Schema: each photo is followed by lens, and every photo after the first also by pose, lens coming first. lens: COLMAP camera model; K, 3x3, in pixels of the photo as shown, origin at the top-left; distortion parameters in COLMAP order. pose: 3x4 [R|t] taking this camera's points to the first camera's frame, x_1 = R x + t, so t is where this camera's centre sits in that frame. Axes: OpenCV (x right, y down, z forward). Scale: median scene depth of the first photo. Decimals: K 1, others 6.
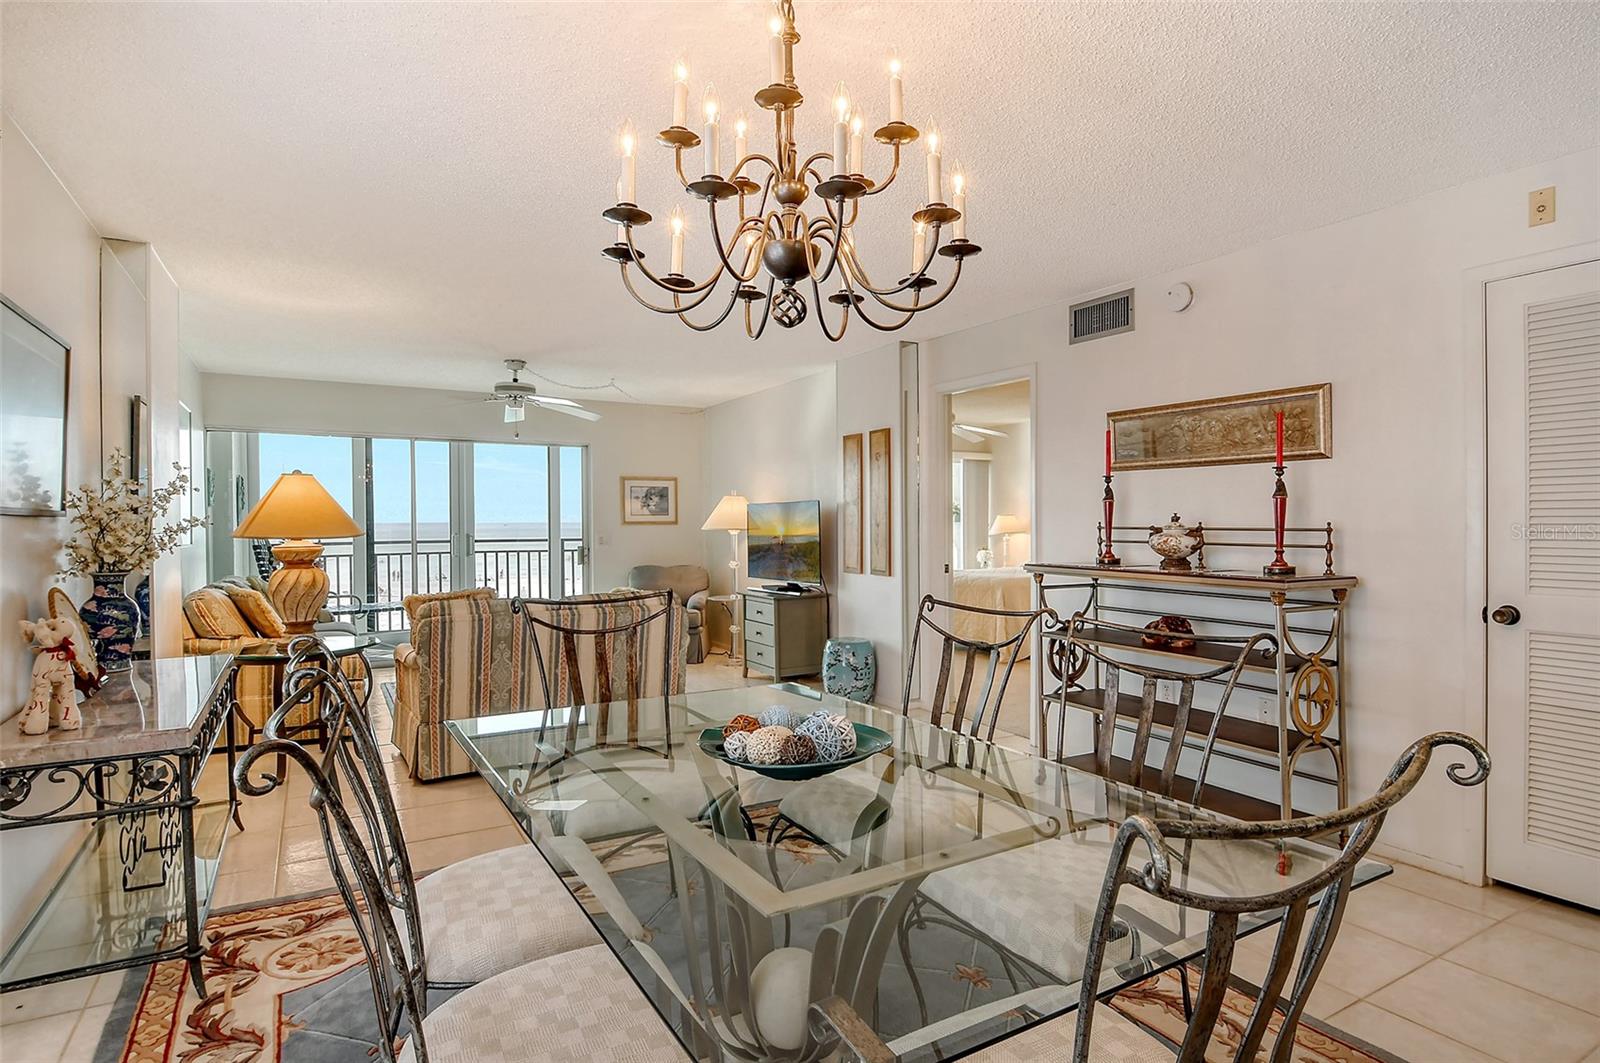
lens RADIAL K [[857.6, 0, 797.1], [0, 857.6, 518.6], [0, 0, 1]] dist [-0.004159, -0.000996]
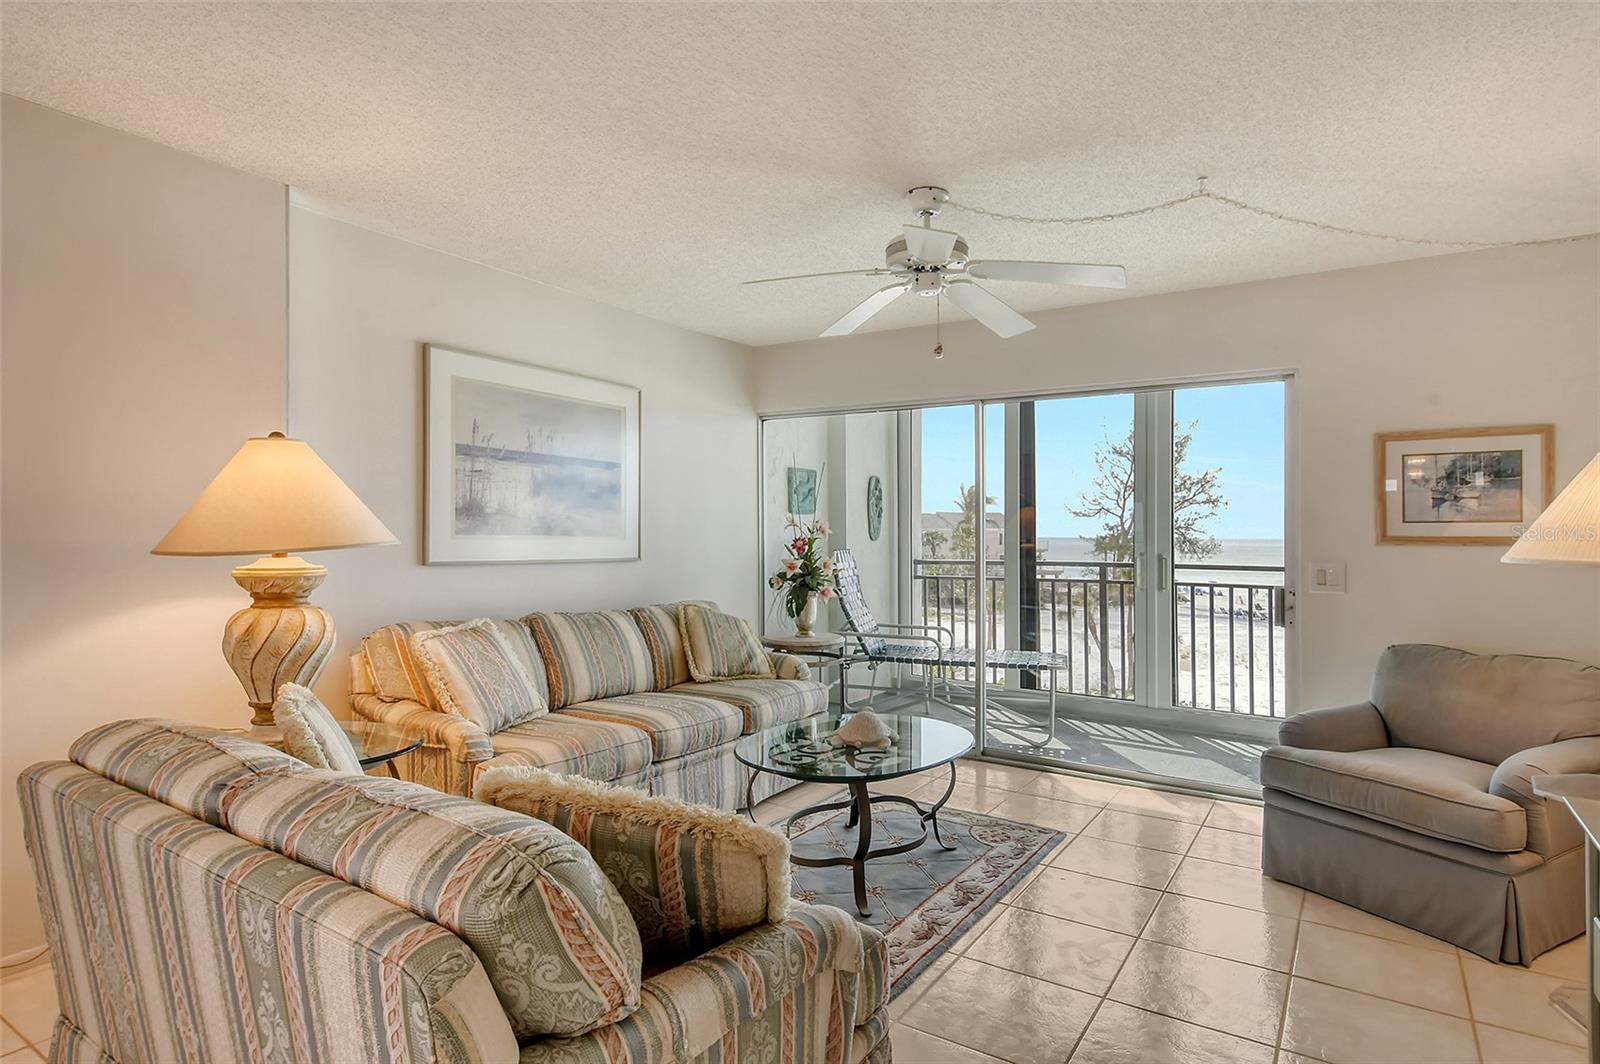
lens RADIAL K [[853.4, 0, 828.8], [0, 853.4, 532.2], [0, 0, 1]] dist [0.000158, 0.000201]
pose [[0.471720, 0.004023, -0.881739, 0.049298], [-0.006817, 0.999976, 0.000915, 0.002855], [0.881722, 0.005580, 0.471737, 0.551653]]
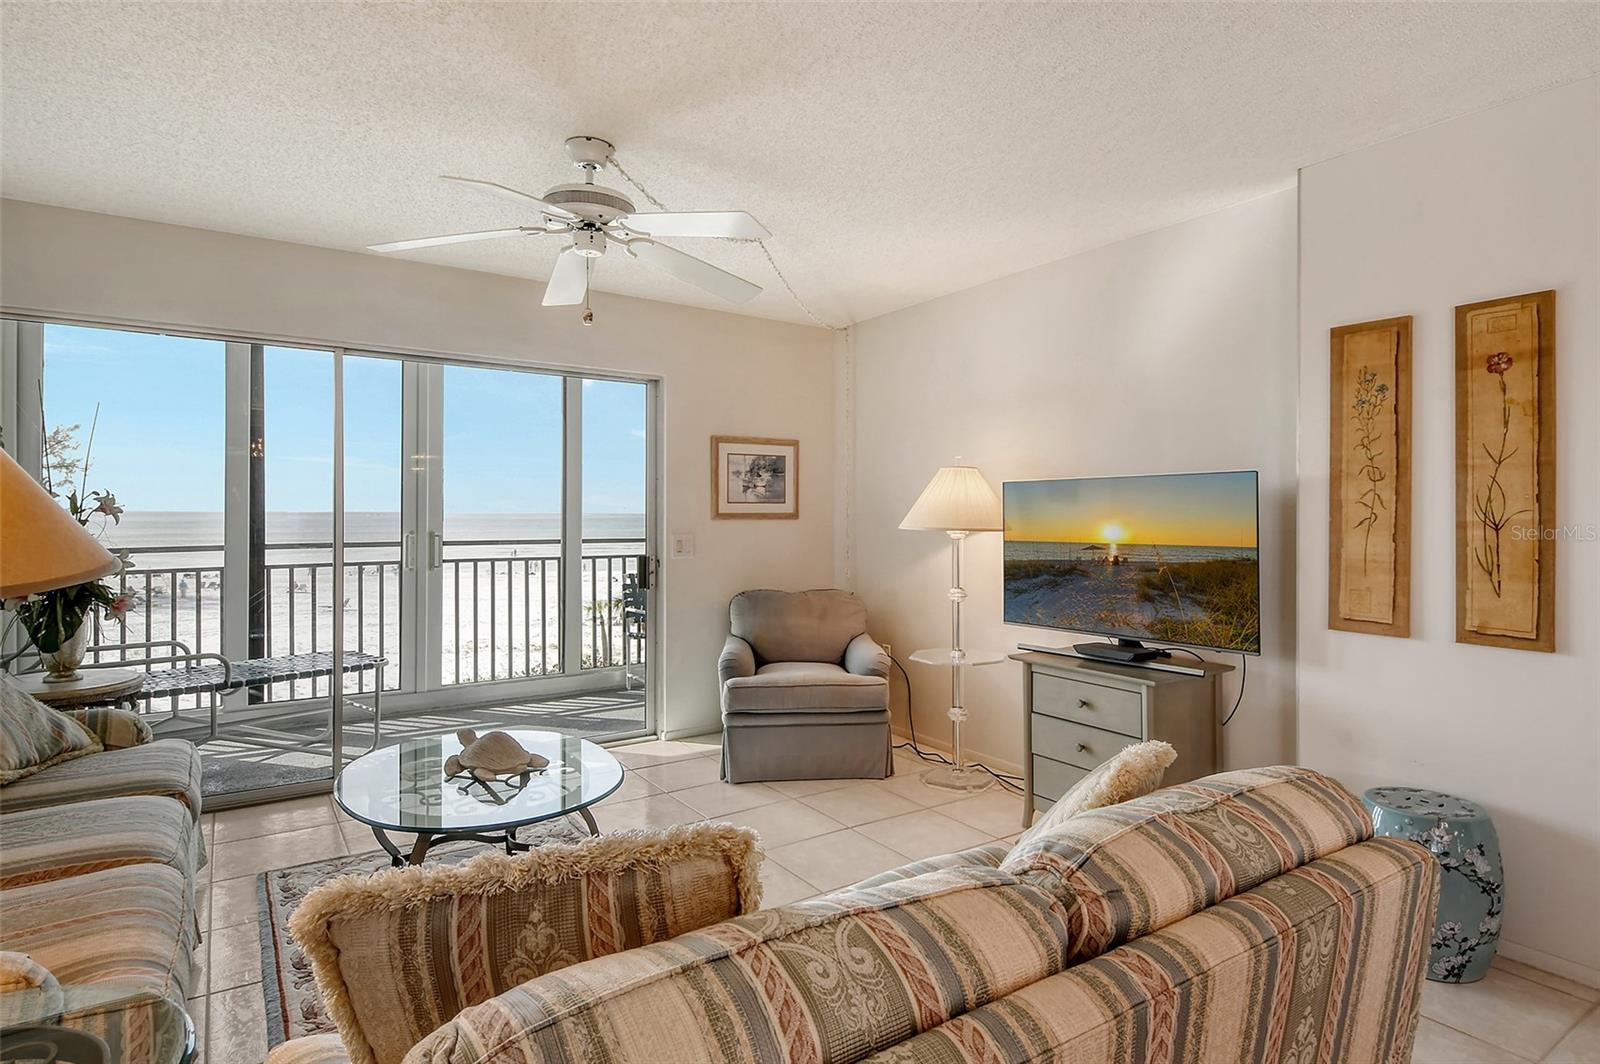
lens RADIAL K [[859.0, 0, 802.0], [0, 859.0, 508.3], [0, 0, 1]] dist [0.033425, -0.000452]
pose [[0.996532, 0.007243, 0.082899, -0.195533], [-0.006995, 0.999970, -0.003288, 0.001537], [-0.082920, 0.002696, 0.996553, 0.415304]]
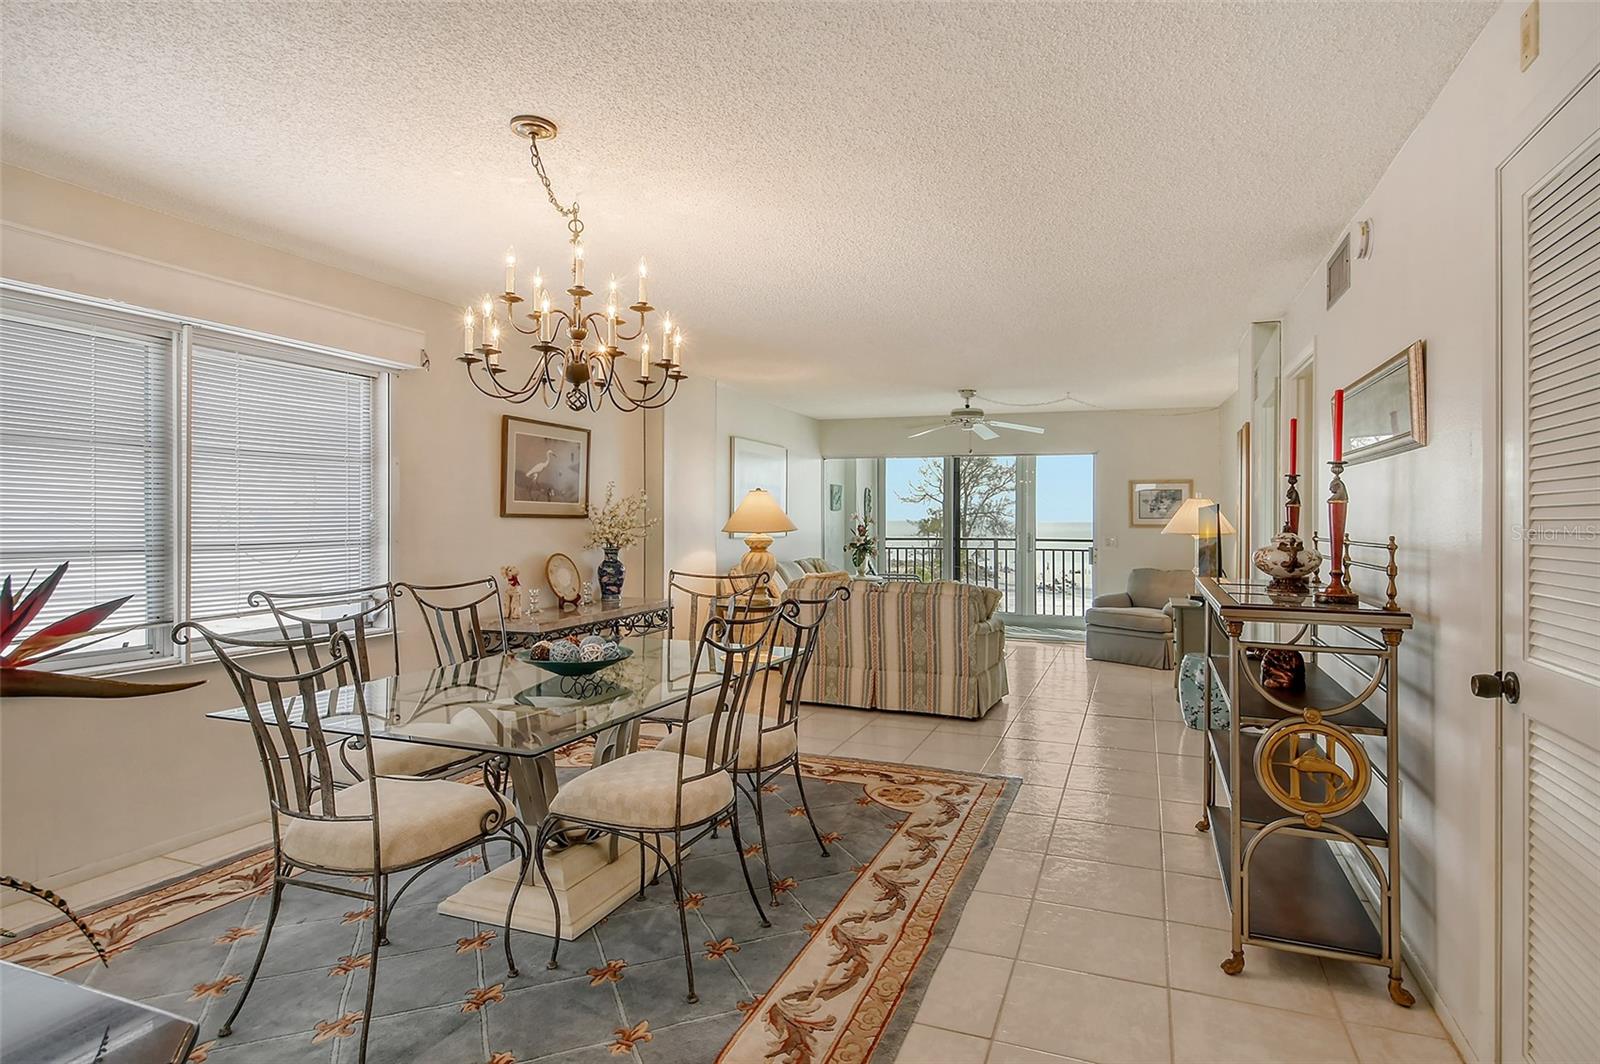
lens RADIAL K [[835.3, 0, 806.9], [0, 835.3, 510.7], [0, 0, 1]] dist [-0.000823, -0.000514]
pose [[0.617956, -0.001642, -0.786211, 0.351154], [-0.006134, 0.999957, -0.006910, -0.003690], [0.786189, 0.009092, 0.617919, 0.072615]]
